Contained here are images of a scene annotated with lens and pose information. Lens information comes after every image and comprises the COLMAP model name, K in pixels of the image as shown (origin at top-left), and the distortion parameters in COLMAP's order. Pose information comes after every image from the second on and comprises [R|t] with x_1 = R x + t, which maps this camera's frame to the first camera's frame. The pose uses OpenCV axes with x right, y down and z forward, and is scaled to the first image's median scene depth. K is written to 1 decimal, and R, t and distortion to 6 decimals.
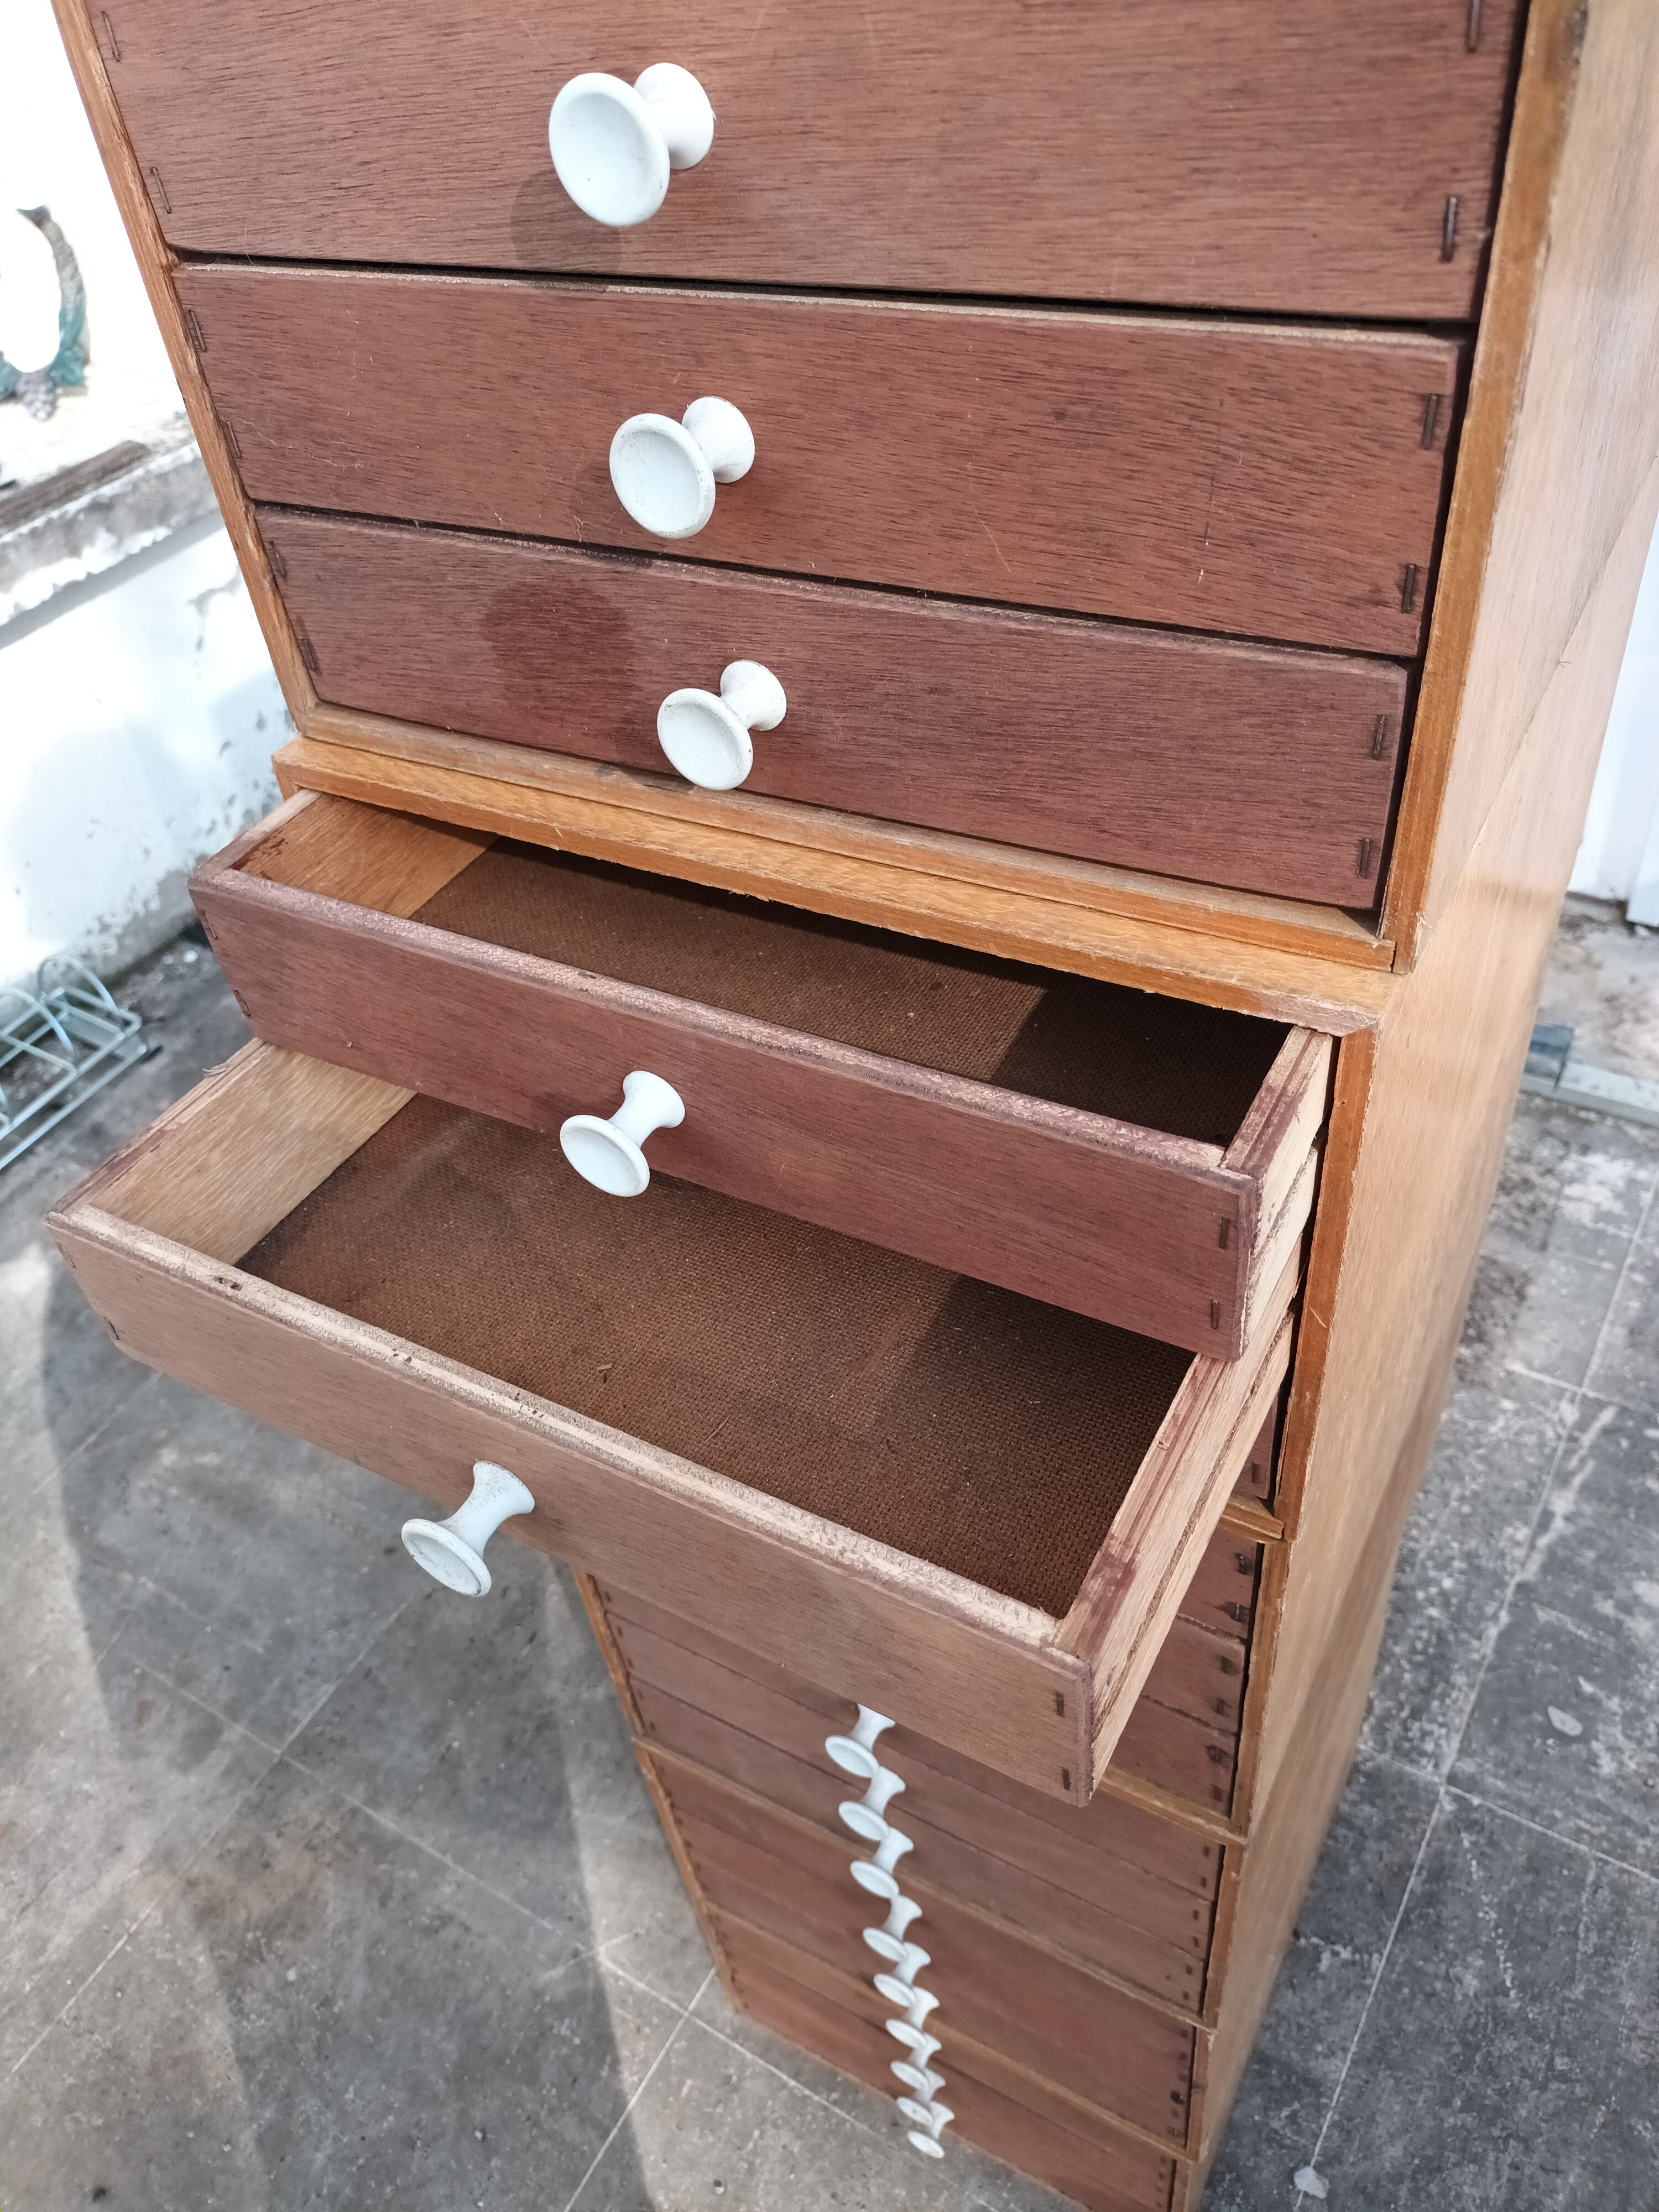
lens RADIAL K [[1666.3, 0, 835.0], [0, 1666.3, 1099.9], [0, 0, 1]] dist [0.005621, -0.017691]
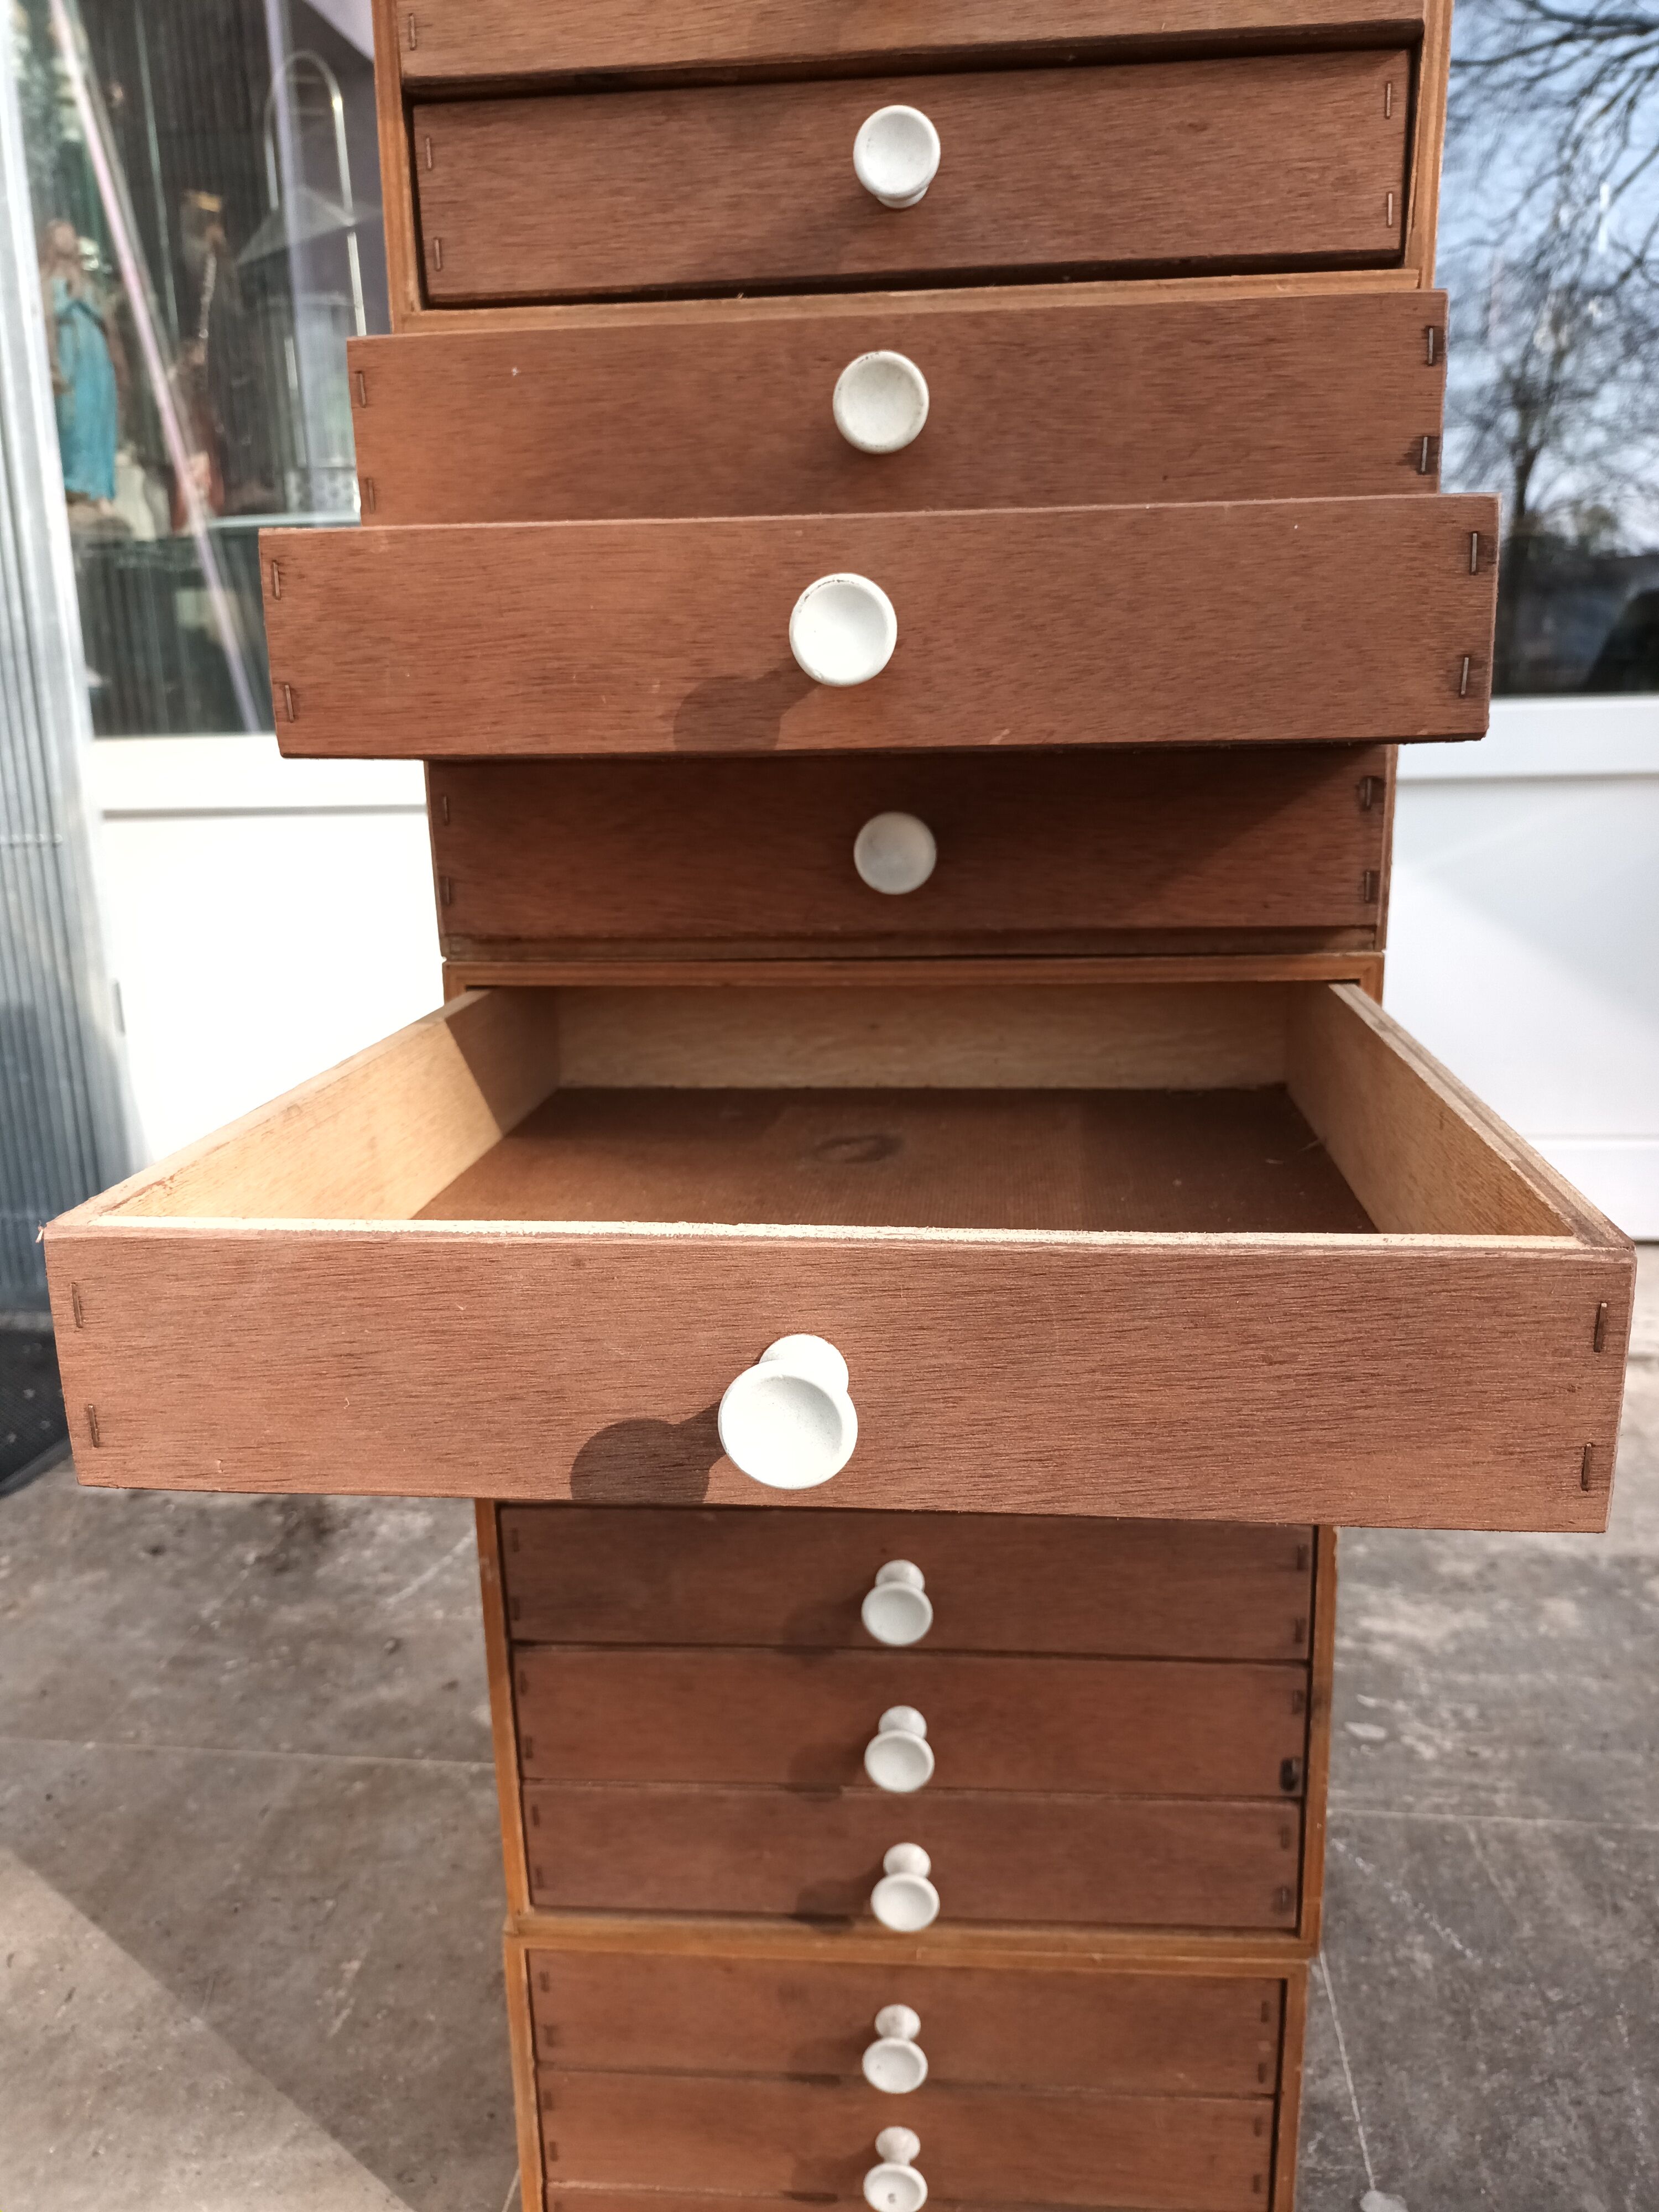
lens RADIAL K [[1666.3, 0, 823.0], [0, 1666.3, 1130.5], [0, 0, 1]] dist [0.005621, -0.017691]
pose [[0.911508, -0.012121, 0.411104, -0.183314], [0.214338, 0.867097, -0.449669, 0.400212], [-0.351016, 0.497993, 0.792963, 0.206674]]
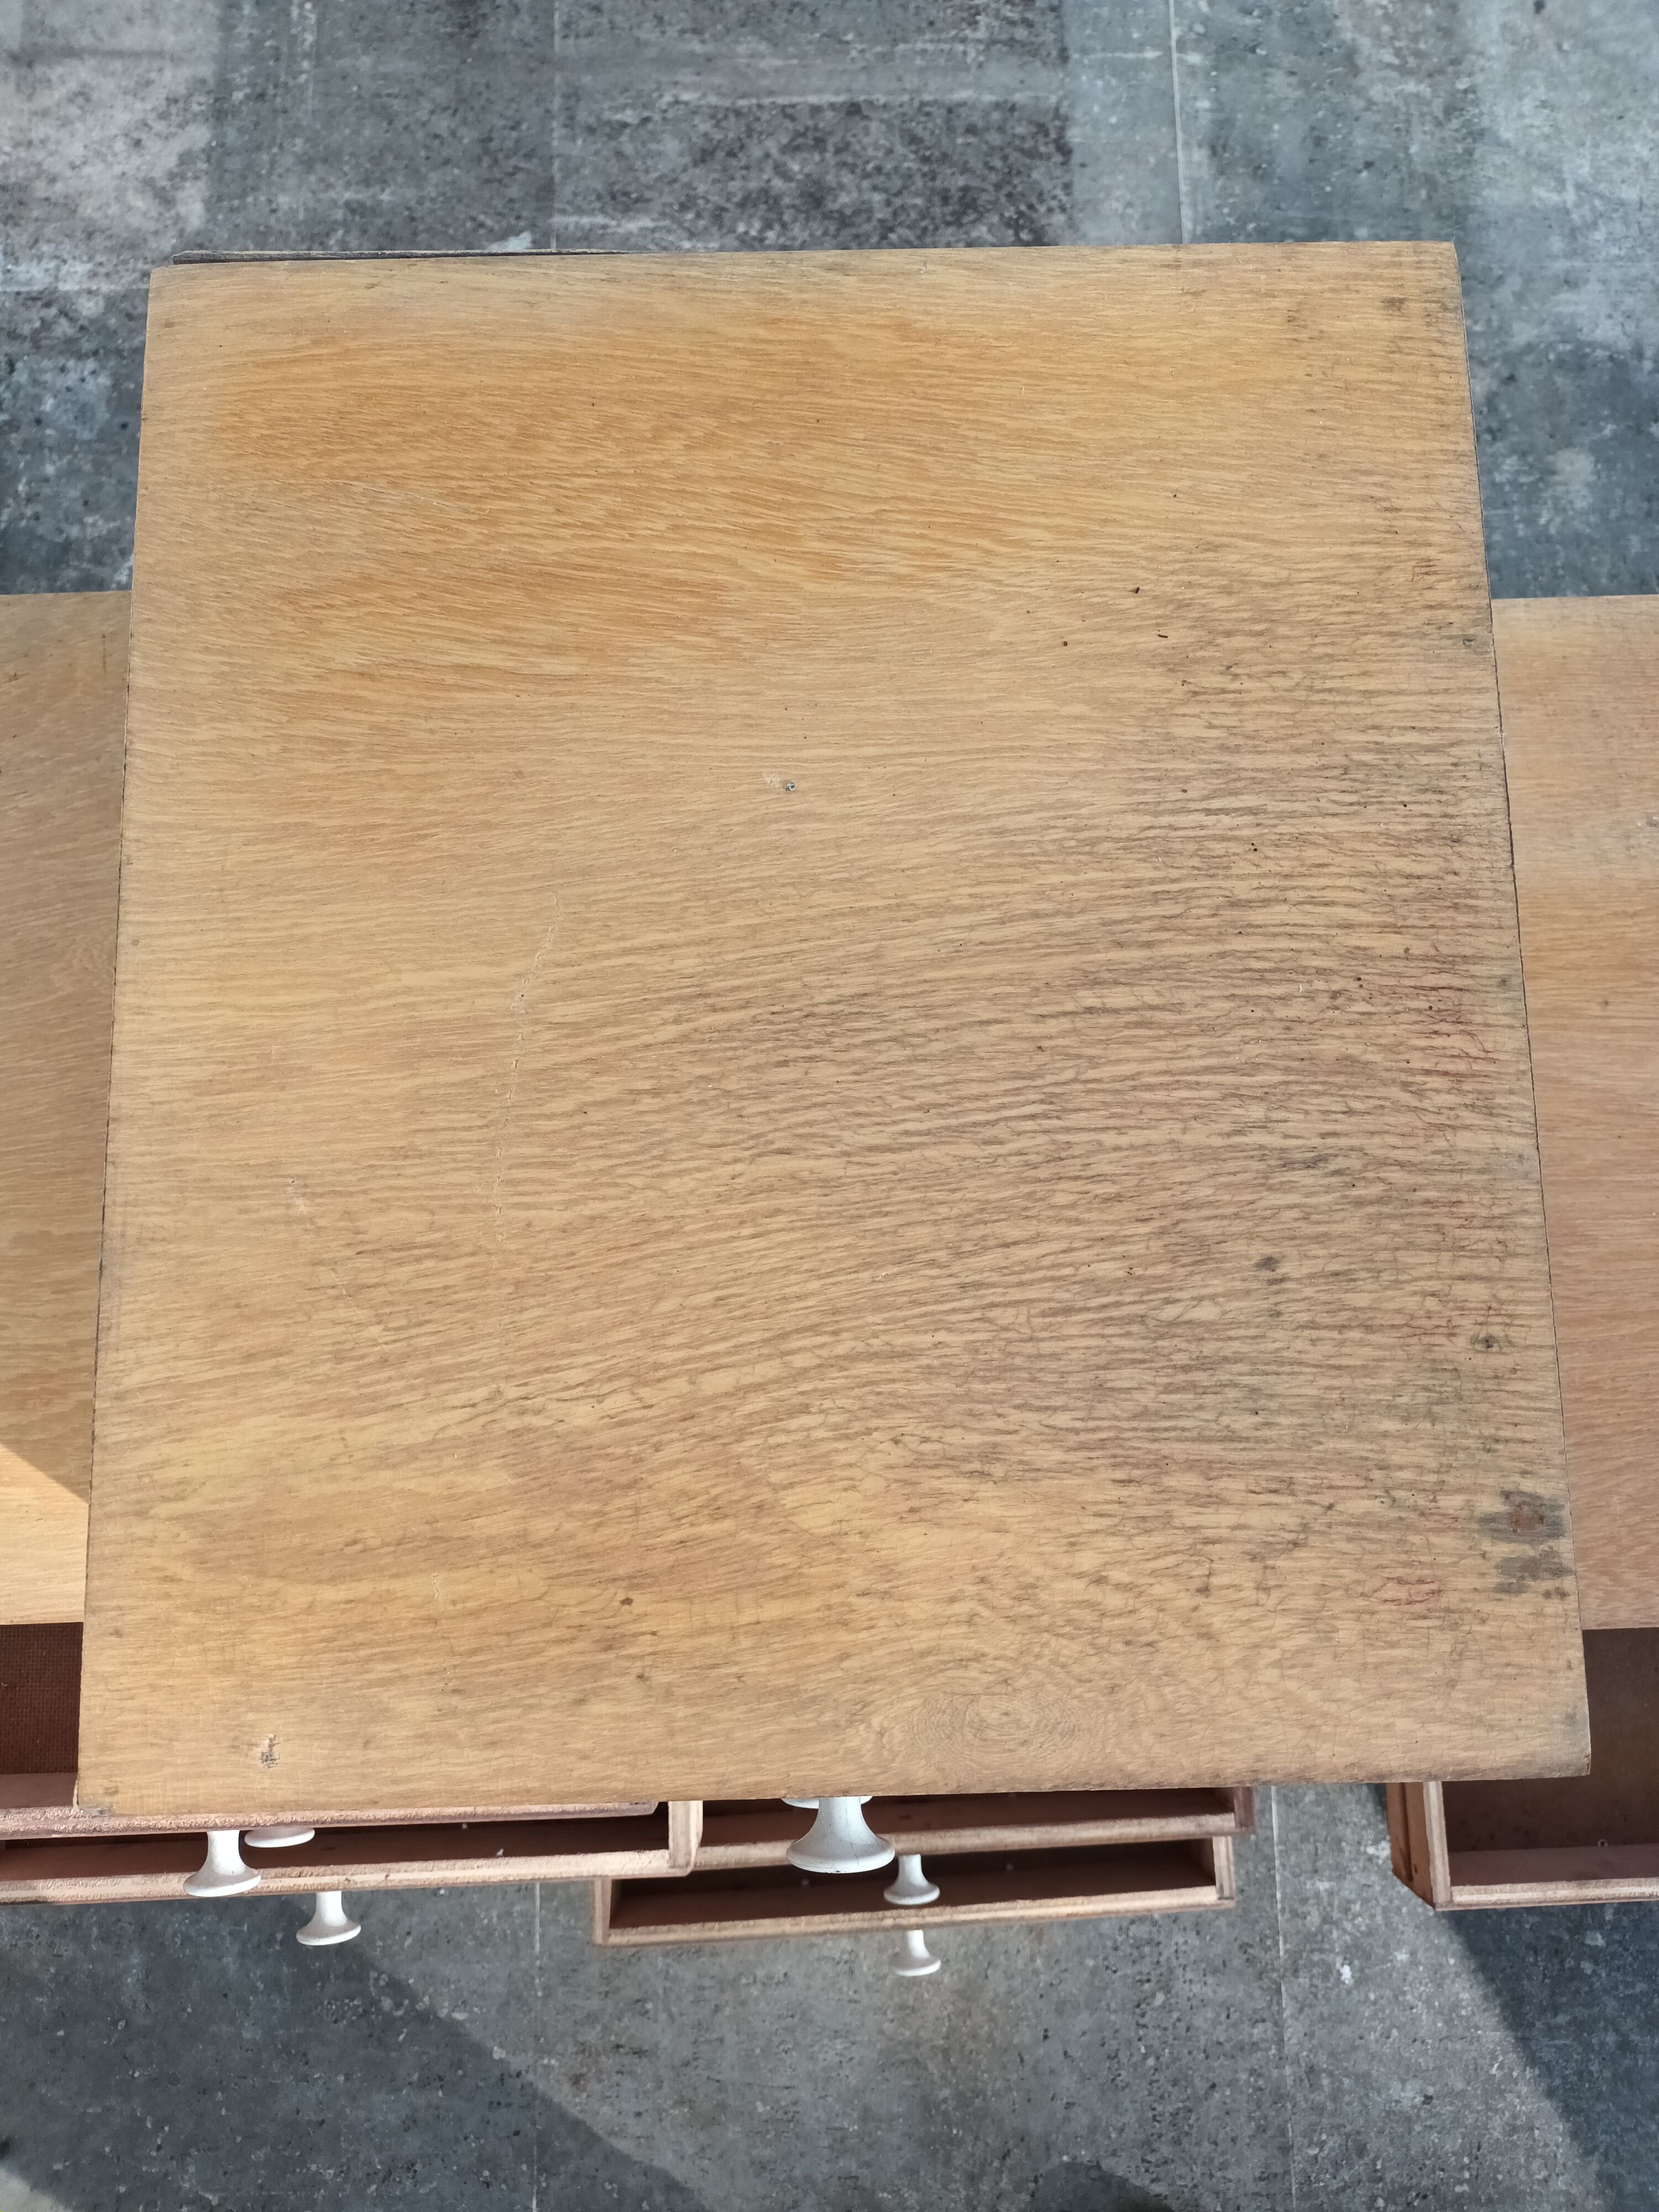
lens RADIAL K [[1666.3, 0, 818.8], [0, 1666.3, 1103.0], [0, 0, 1]] dist [0.005621, -0.017691]
pose [[0.841036, -0.503679, 0.197398, -0.016749], [0.284666, 0.722331, 0.630241, -0.072817], [-0.460026, -0.473863, 0.750886, 0.380920]]
